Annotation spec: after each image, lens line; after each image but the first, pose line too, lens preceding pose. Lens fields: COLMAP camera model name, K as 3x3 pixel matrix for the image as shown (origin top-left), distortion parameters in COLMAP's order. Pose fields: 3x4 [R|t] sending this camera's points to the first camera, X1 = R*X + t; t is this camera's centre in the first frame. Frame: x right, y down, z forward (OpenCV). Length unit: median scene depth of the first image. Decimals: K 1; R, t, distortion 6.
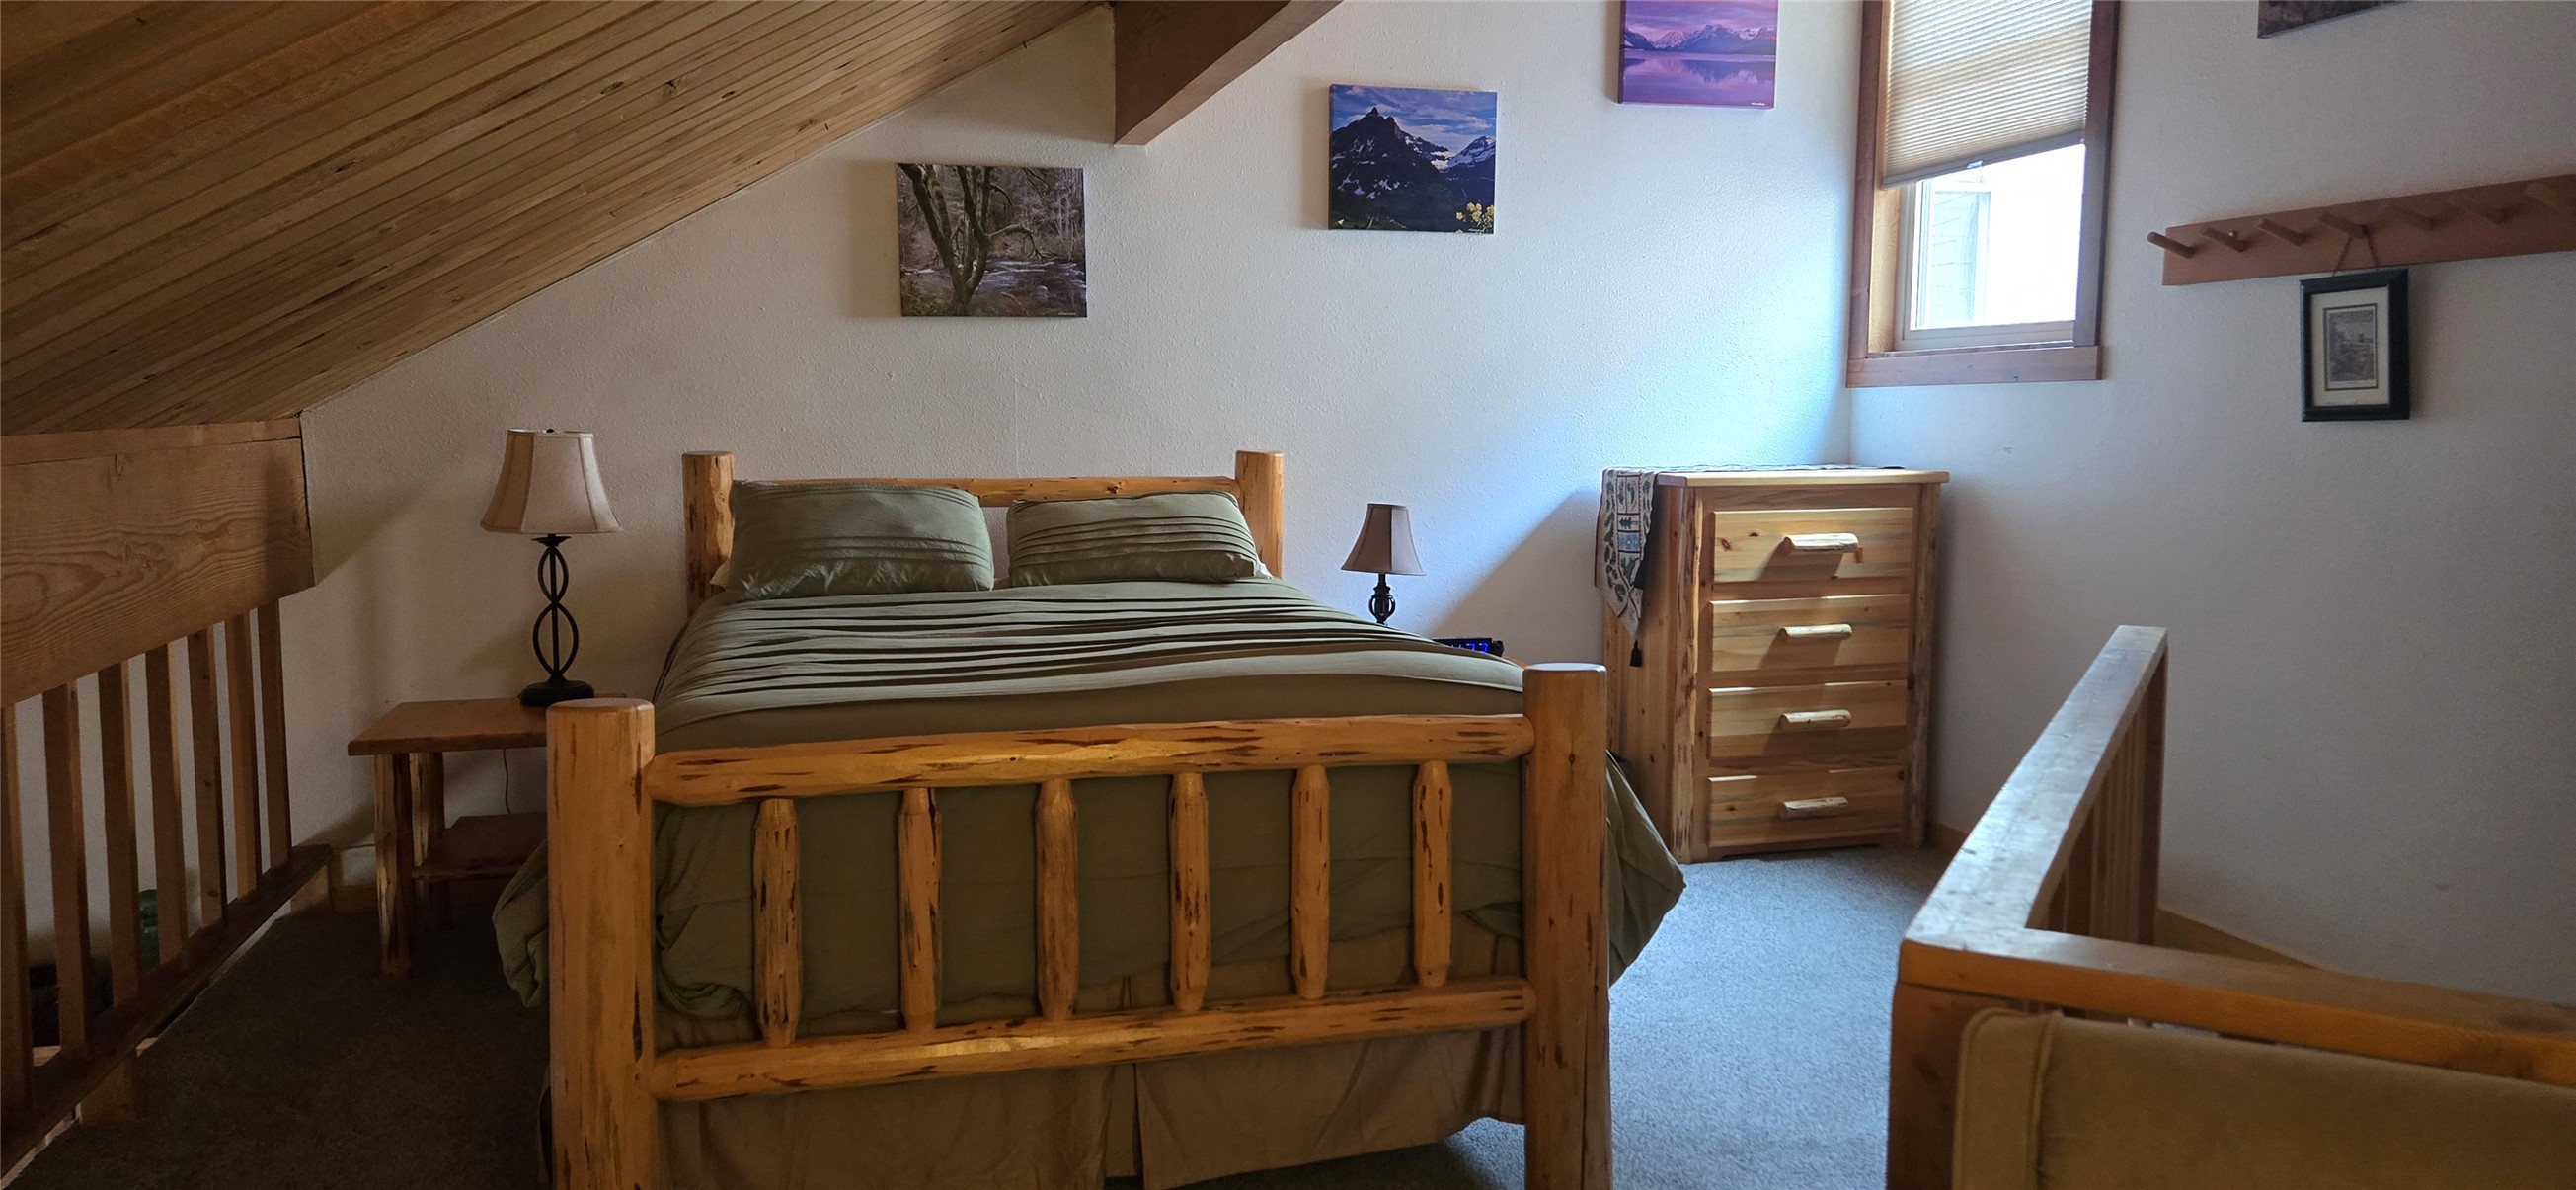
lens RADIAL K [[1648.0, 0, 1281.1], [0, 1648.0, 542.3], [0, 0, 1]] dist [0.074665, -0.056805]
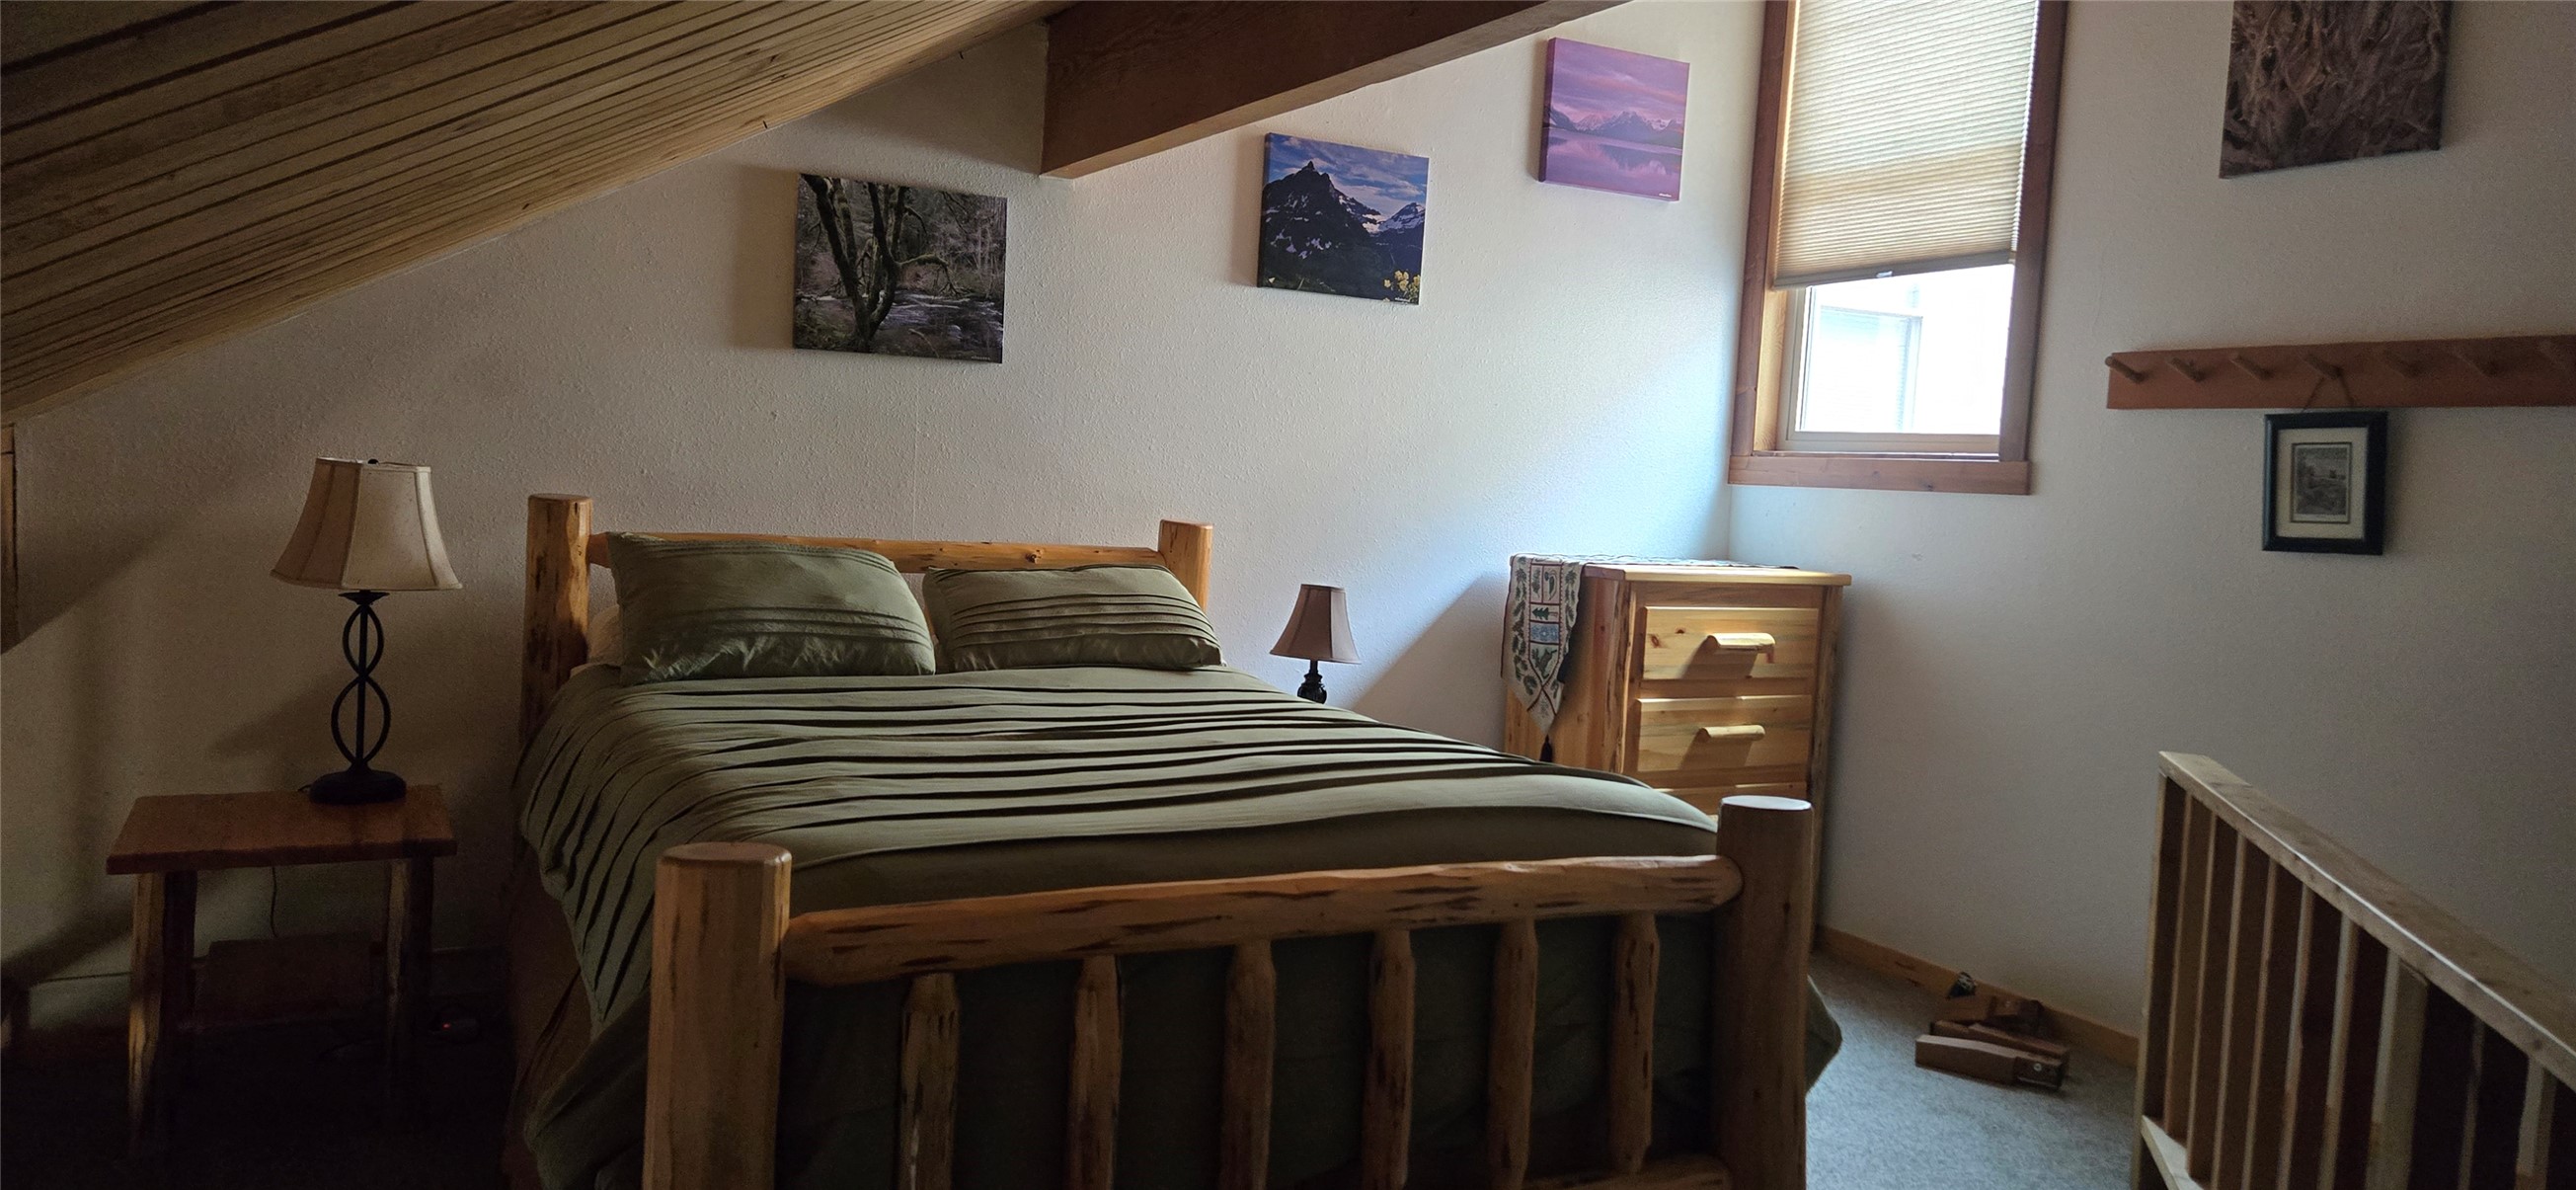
lens RADIAL K [[1648.0, 0, 1281.1], [0, 1648.0, 542.3], [0, 0, 1]] dist [0.074665, -0.056805]
pose [[0.975566, 0.045055, 0.215035, -0.159591], [-0.038132, 0.998615, -0.036239, -0.013102], [-0.216370, 0.027154, 0.975934, 0.098895]]
